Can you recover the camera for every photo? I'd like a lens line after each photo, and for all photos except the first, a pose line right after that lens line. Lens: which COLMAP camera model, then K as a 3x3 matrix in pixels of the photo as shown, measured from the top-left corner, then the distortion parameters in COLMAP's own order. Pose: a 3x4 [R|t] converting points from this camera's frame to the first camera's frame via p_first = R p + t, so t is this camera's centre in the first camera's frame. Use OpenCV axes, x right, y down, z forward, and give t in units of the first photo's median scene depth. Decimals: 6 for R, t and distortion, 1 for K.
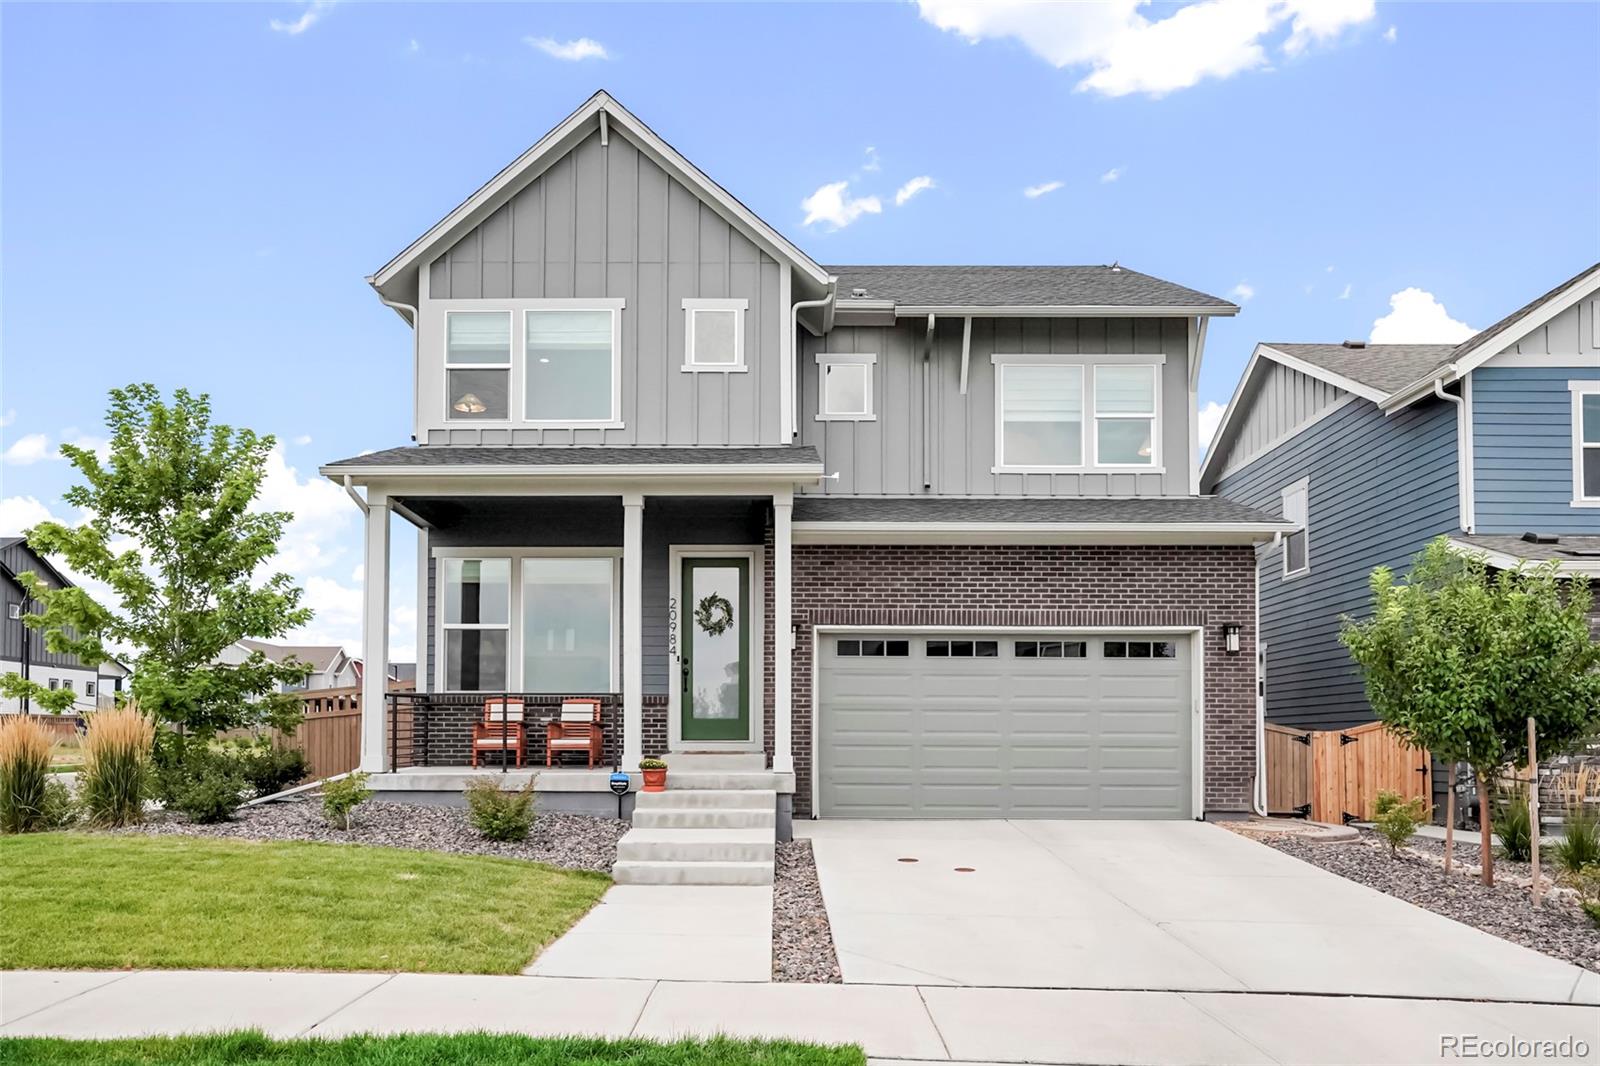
lens RADIAL K [[1168.4, 0, 800.0], [0, 1168.4, 533.0], [0, 0, 1]] dist [0.001393, 0.000135]
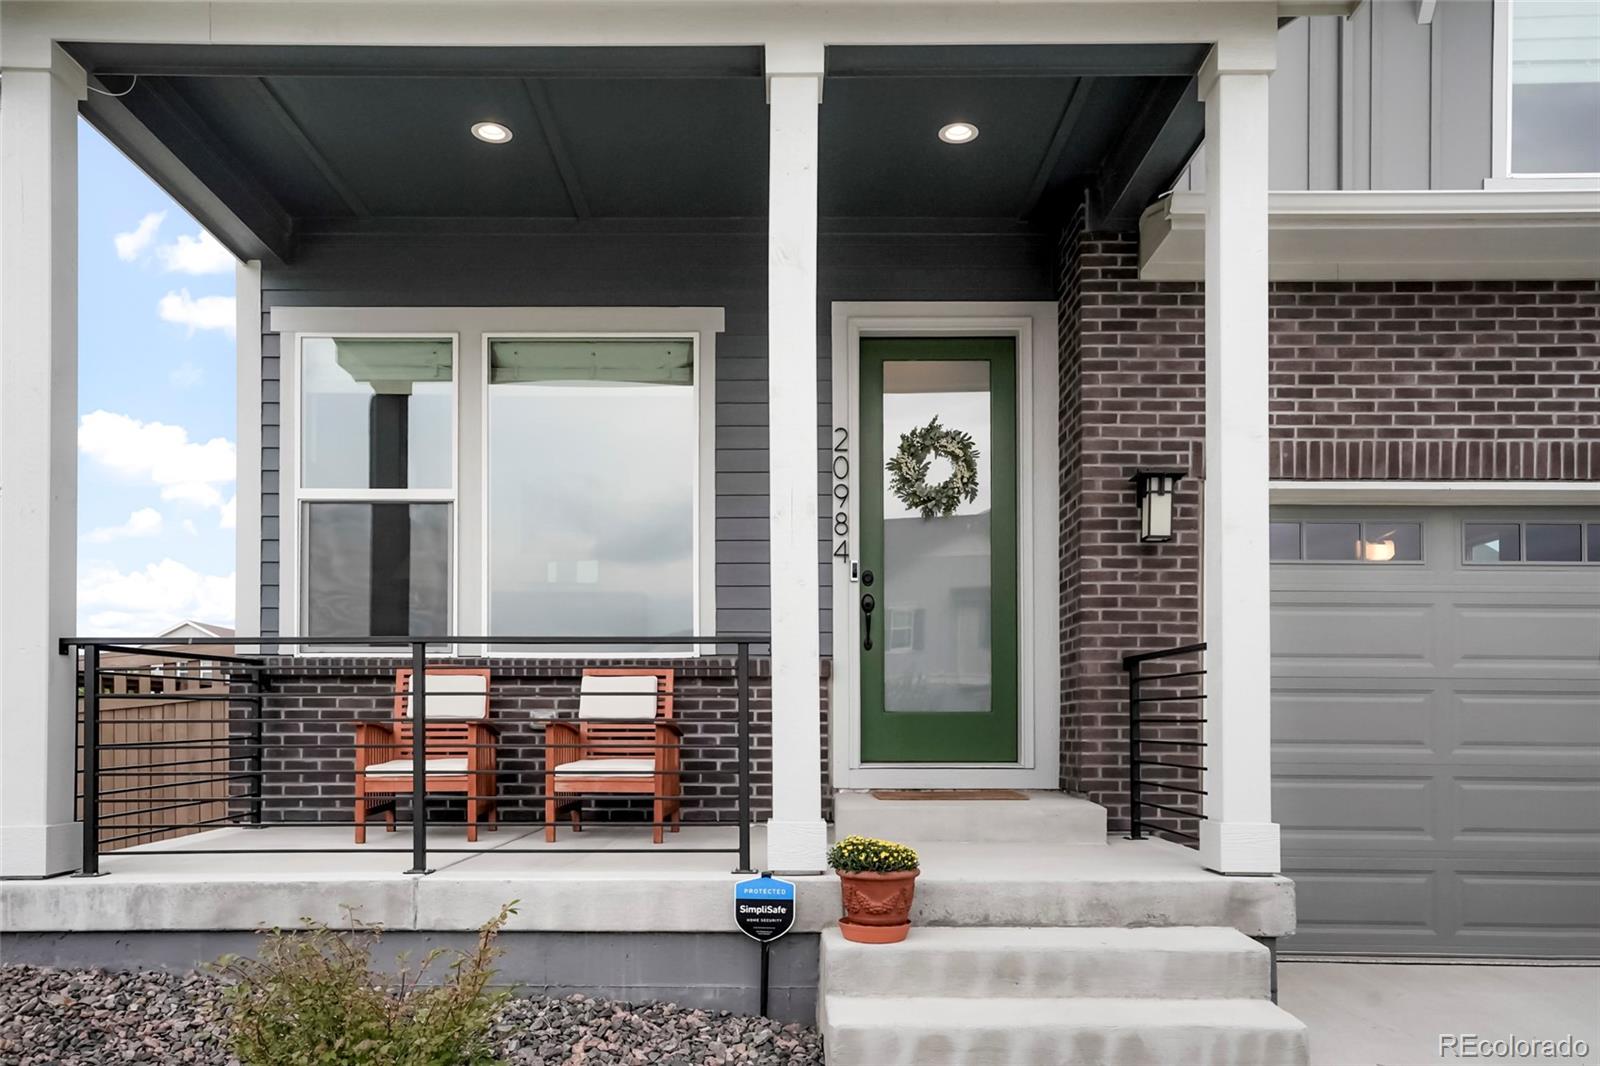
lens RADIAL K [[1281.4, 0, 800.0], [0, 1281.4, 533.0], [0, 0, 1]] dist [0.009804, 0.002209]
pose [[0.999824, -0.002374, -0.018630, -0.115295], [0.002701, 0.999843, 0.017504, 0.086083], [0.018585, -0.017551, 0.999673, 0.538936]]
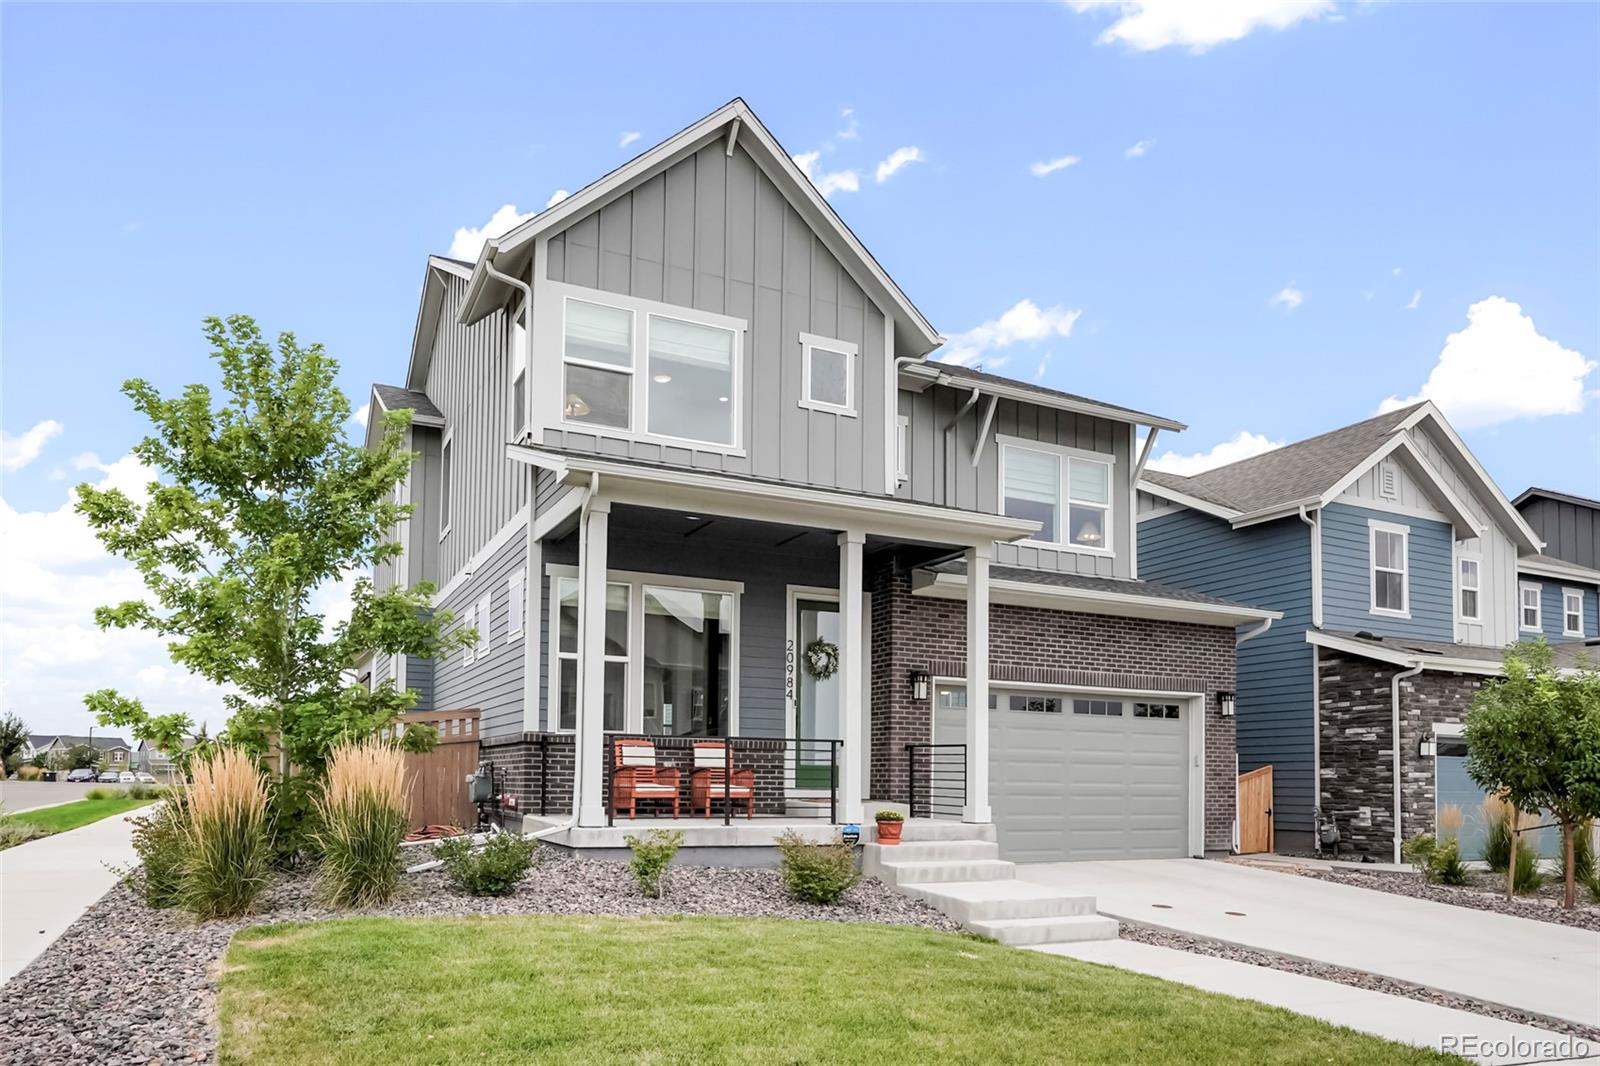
lens RADIAL K [[1074.9, 0, 801.4], [0, 1074.9, 585.7], [0, 0, 1]] dist [-0.031335, 0.000190]
pose [[0.901085, 0.086590, 0.424910, -0.482090], [-0.087365, 0.996019, -0.017702, 0.026317], [-0.424751, -0.021171, 0.905063, 0.197668]]
